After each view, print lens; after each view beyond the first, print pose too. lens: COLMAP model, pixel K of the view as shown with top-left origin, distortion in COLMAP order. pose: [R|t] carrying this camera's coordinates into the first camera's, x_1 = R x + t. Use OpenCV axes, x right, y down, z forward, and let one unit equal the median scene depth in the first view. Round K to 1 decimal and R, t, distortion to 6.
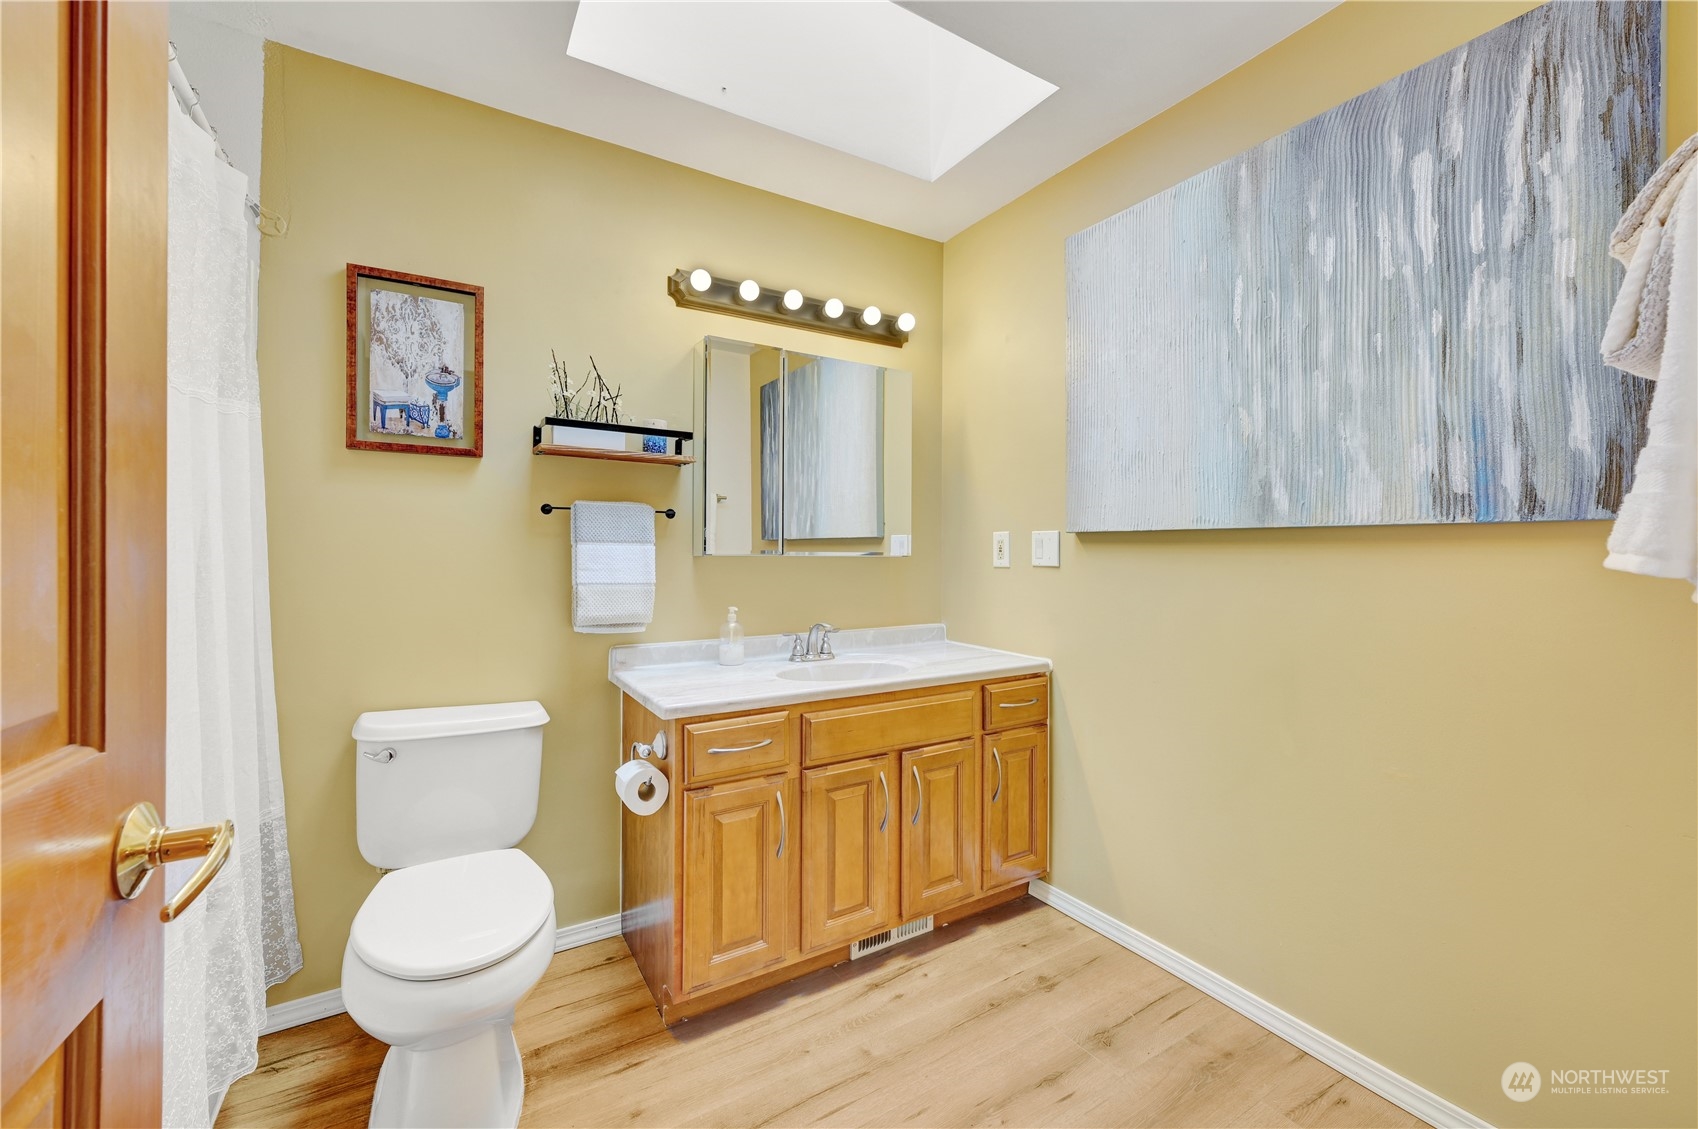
lens RADIAL K [[686.2, 0, 854.3], [0, 686.2, 550.0], [0, 0, 1]] dist [-0.000777, -0.000061]
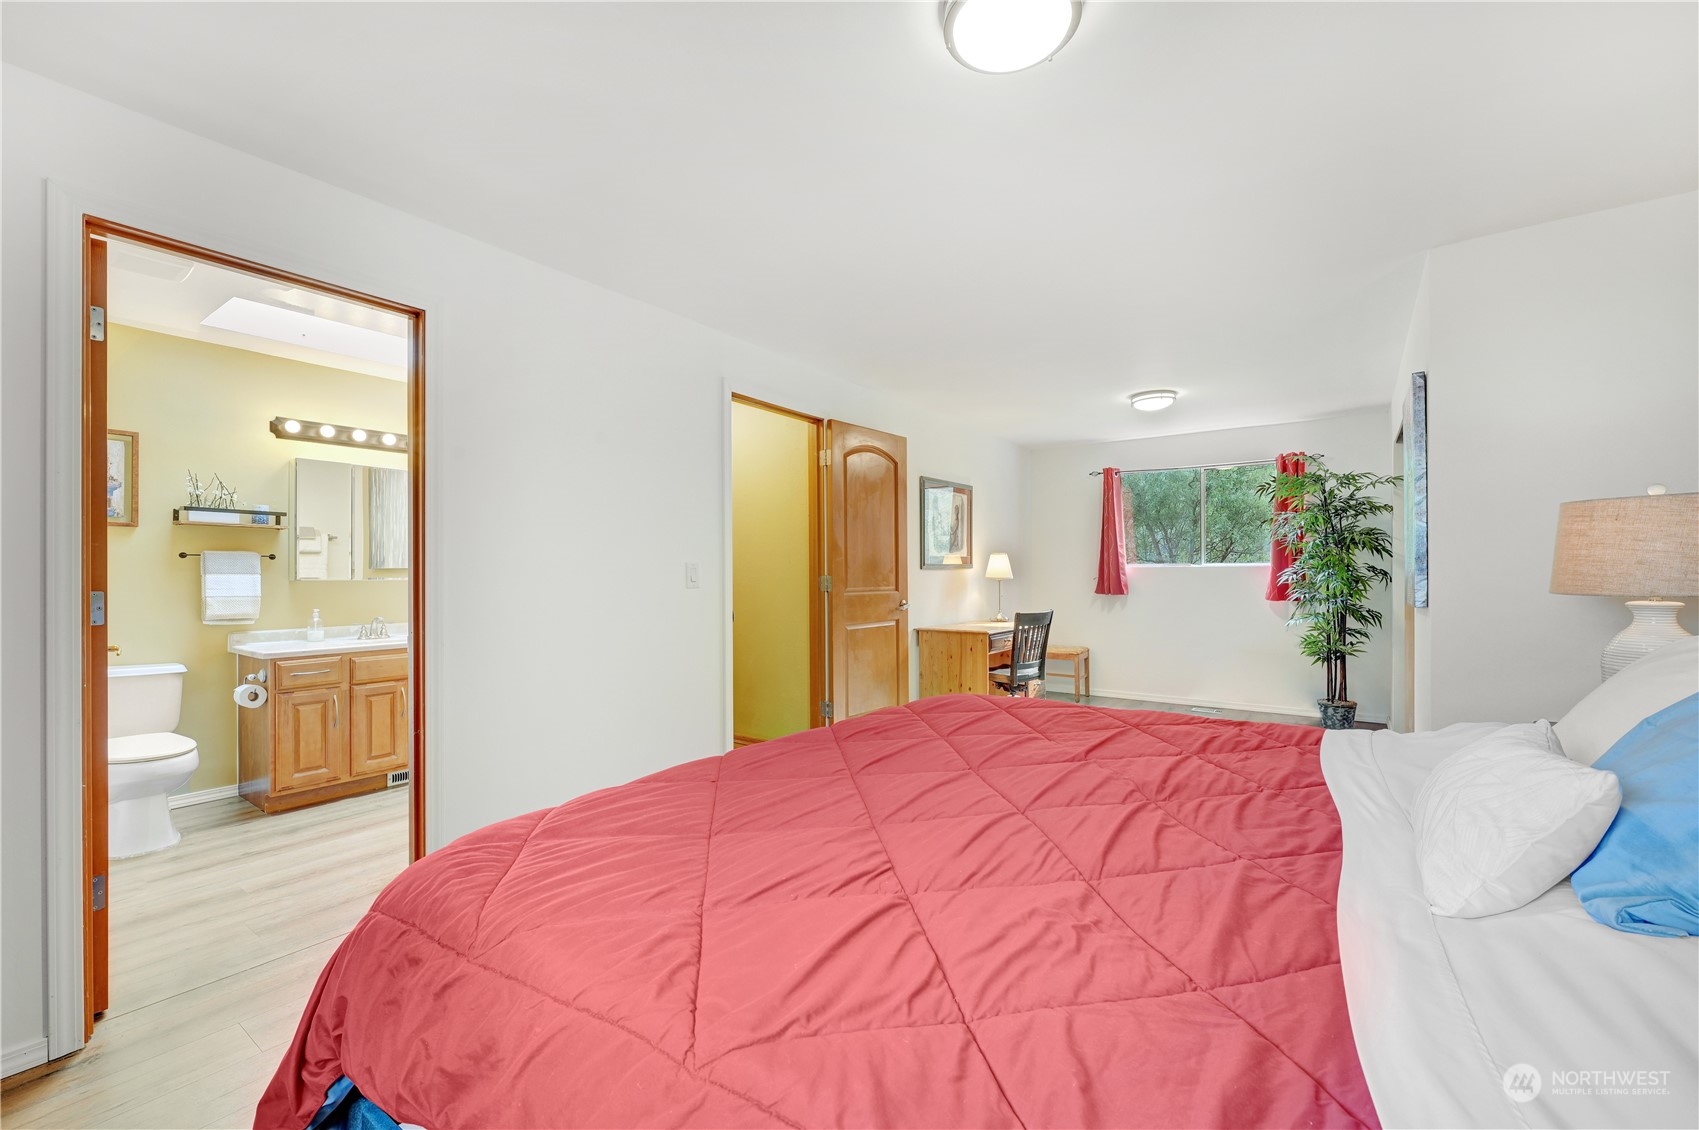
lens RADIAL K [[684.0, 0, 851.6], [0, 684.0, 570.2], [0, 0, 1]] dist [-0.000937, 0.000087]
pose [[0.918698, -0.006871, 0.394902, 0.465939], [0.008495, 0.999961, -0.002364, -0.003141], [-0.394870, 0.005526, 0.918720, -1.377305]]
